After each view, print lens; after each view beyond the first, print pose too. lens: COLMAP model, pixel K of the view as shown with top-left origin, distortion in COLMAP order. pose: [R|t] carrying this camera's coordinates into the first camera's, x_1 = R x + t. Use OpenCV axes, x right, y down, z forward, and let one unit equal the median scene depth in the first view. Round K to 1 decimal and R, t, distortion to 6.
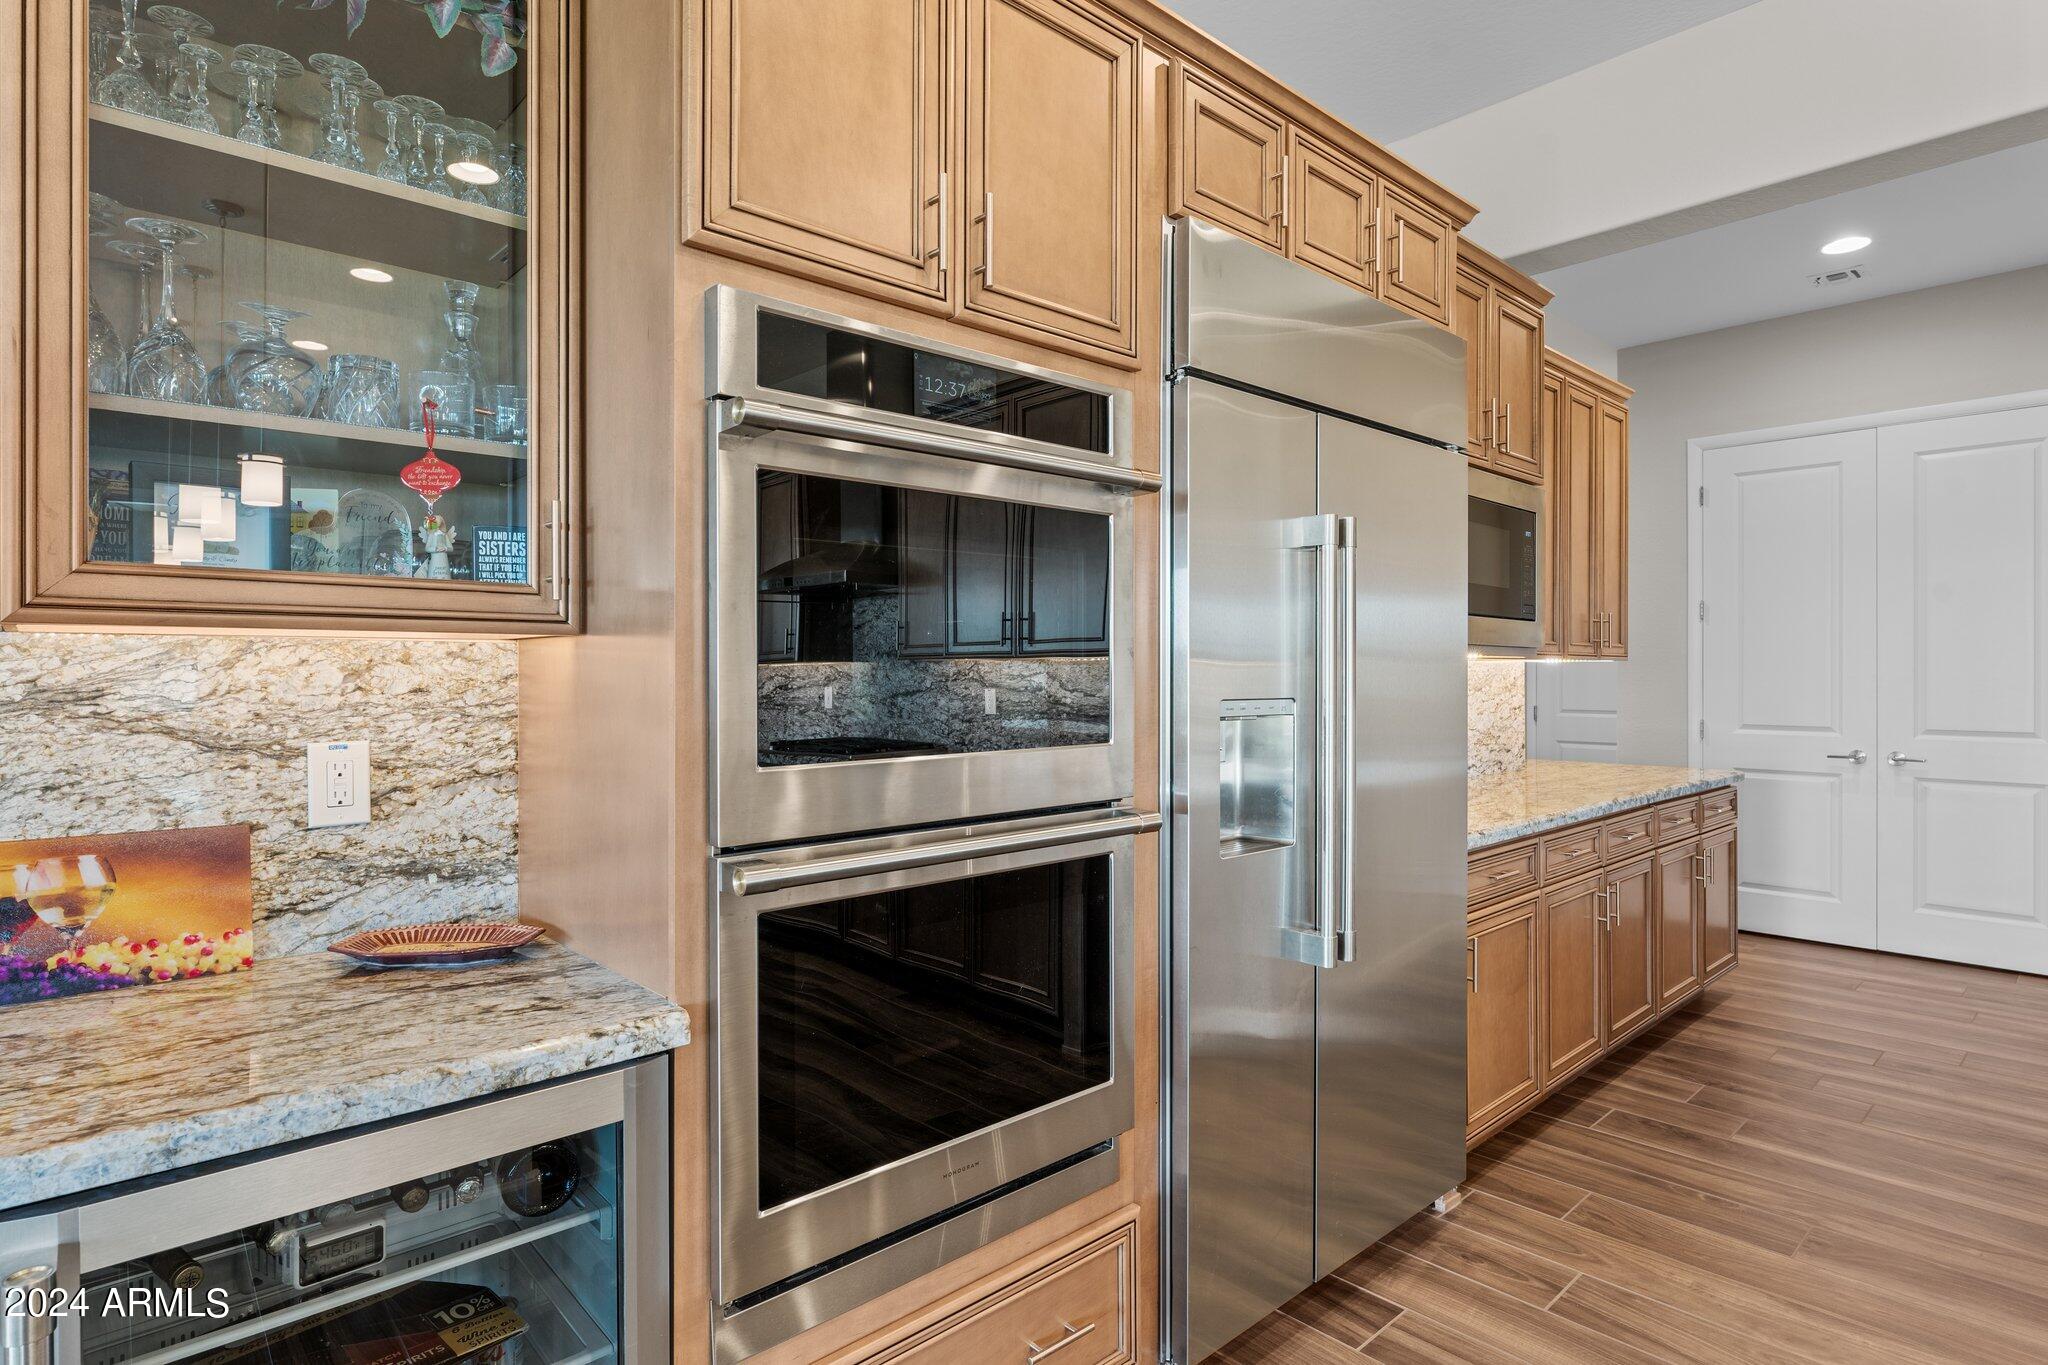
lens RADIAL K [[1073.7, 0, 1025.2], [0, 1073.7, 673.1], [0, 0, 1]] dist [-0.004195, -0.000860]
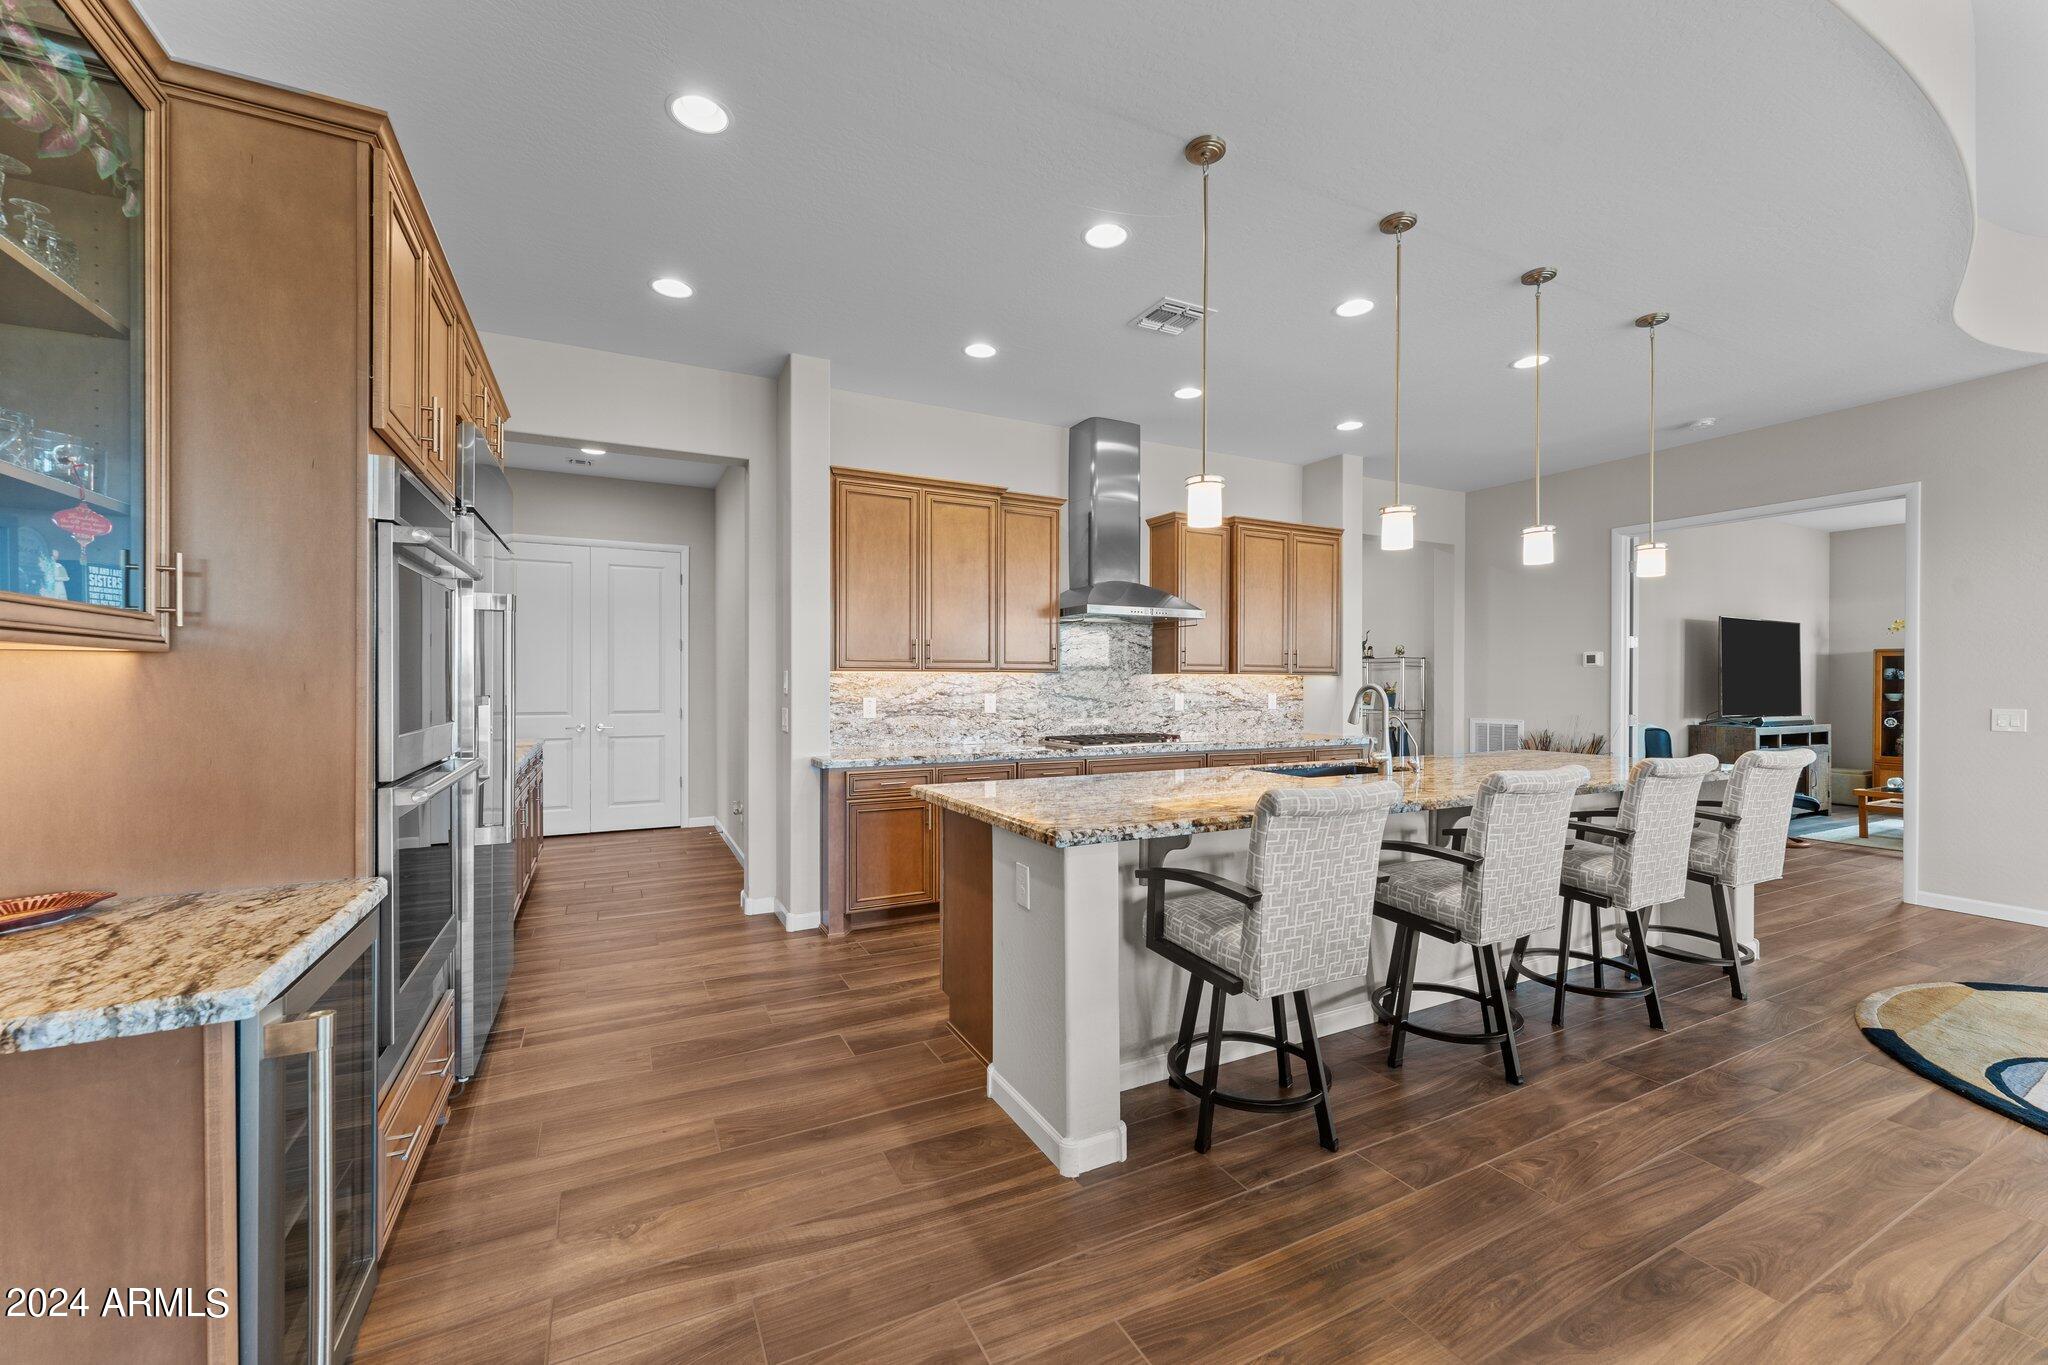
lens RADIAL K [[812.0, 0, 1026.3], [0, 812.0, 685.5], [0, 0, 1]] dist [-0.000512, -0.000040]
pose [[0.275076, -0.005110, 0.961409, -1.105837], [-0.000716, 0.999985, 0.005520, -0.000053], [-0.961422, -0.002207, 0.275068, -0.301597]]
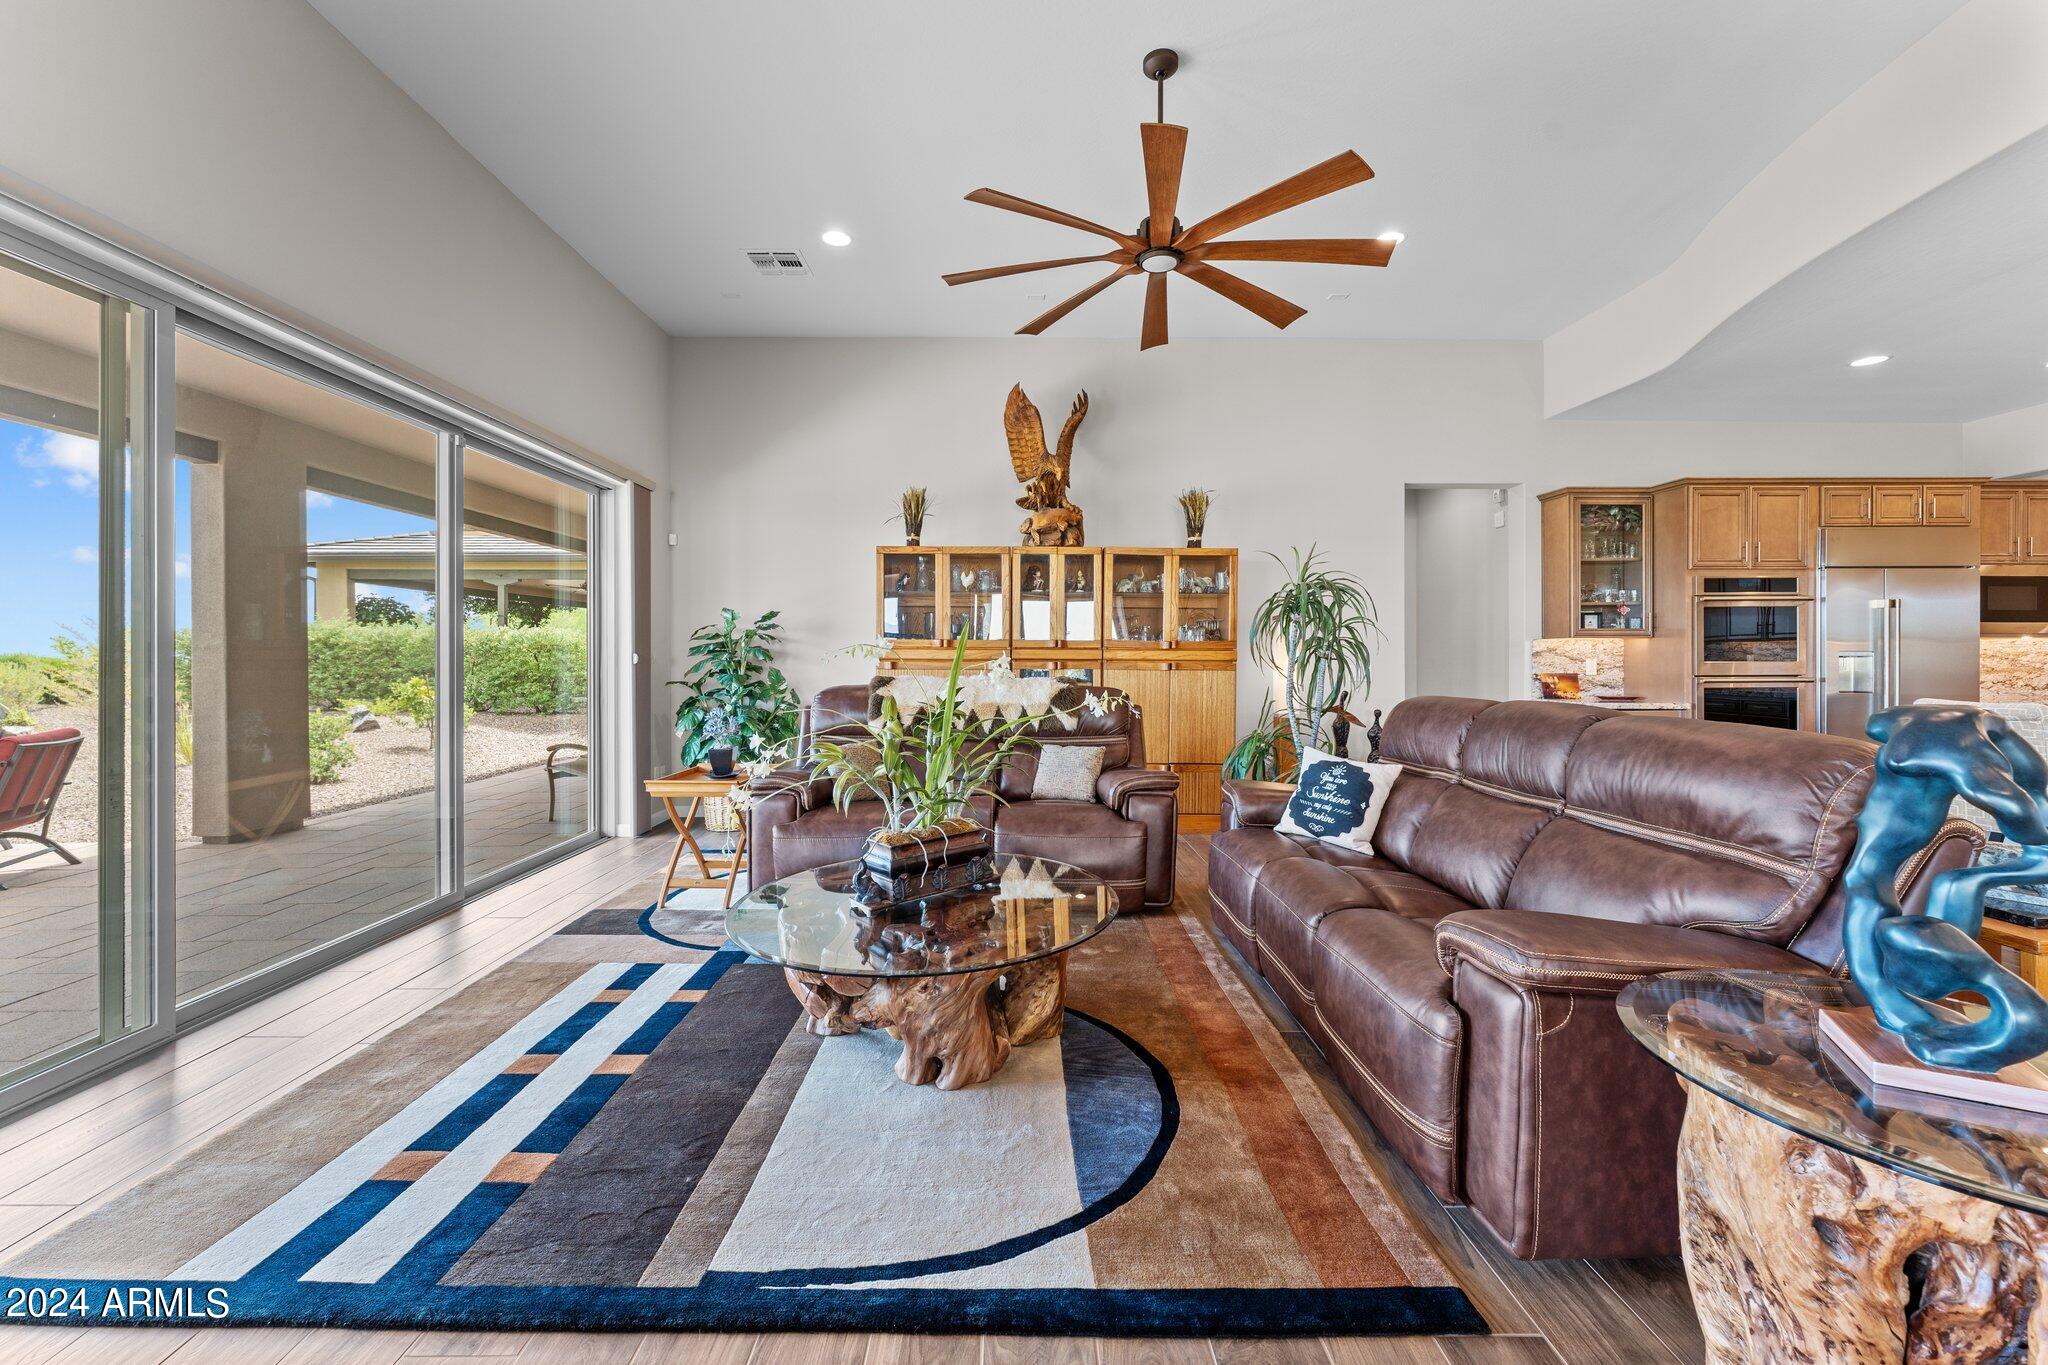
lens RADIAL K [[822.7, 0, 1017.1], [0, 822.7, 658.3], [0, 0, 1]] dist [-0.000575, 0.000174]
pose [[0.738237, -0.000707, -0.674541, -0.005794], [0.001097, 0.999999, 0.000153, 0.060110], [0.674540, -0.000854, 0.738238, -4.034563]]
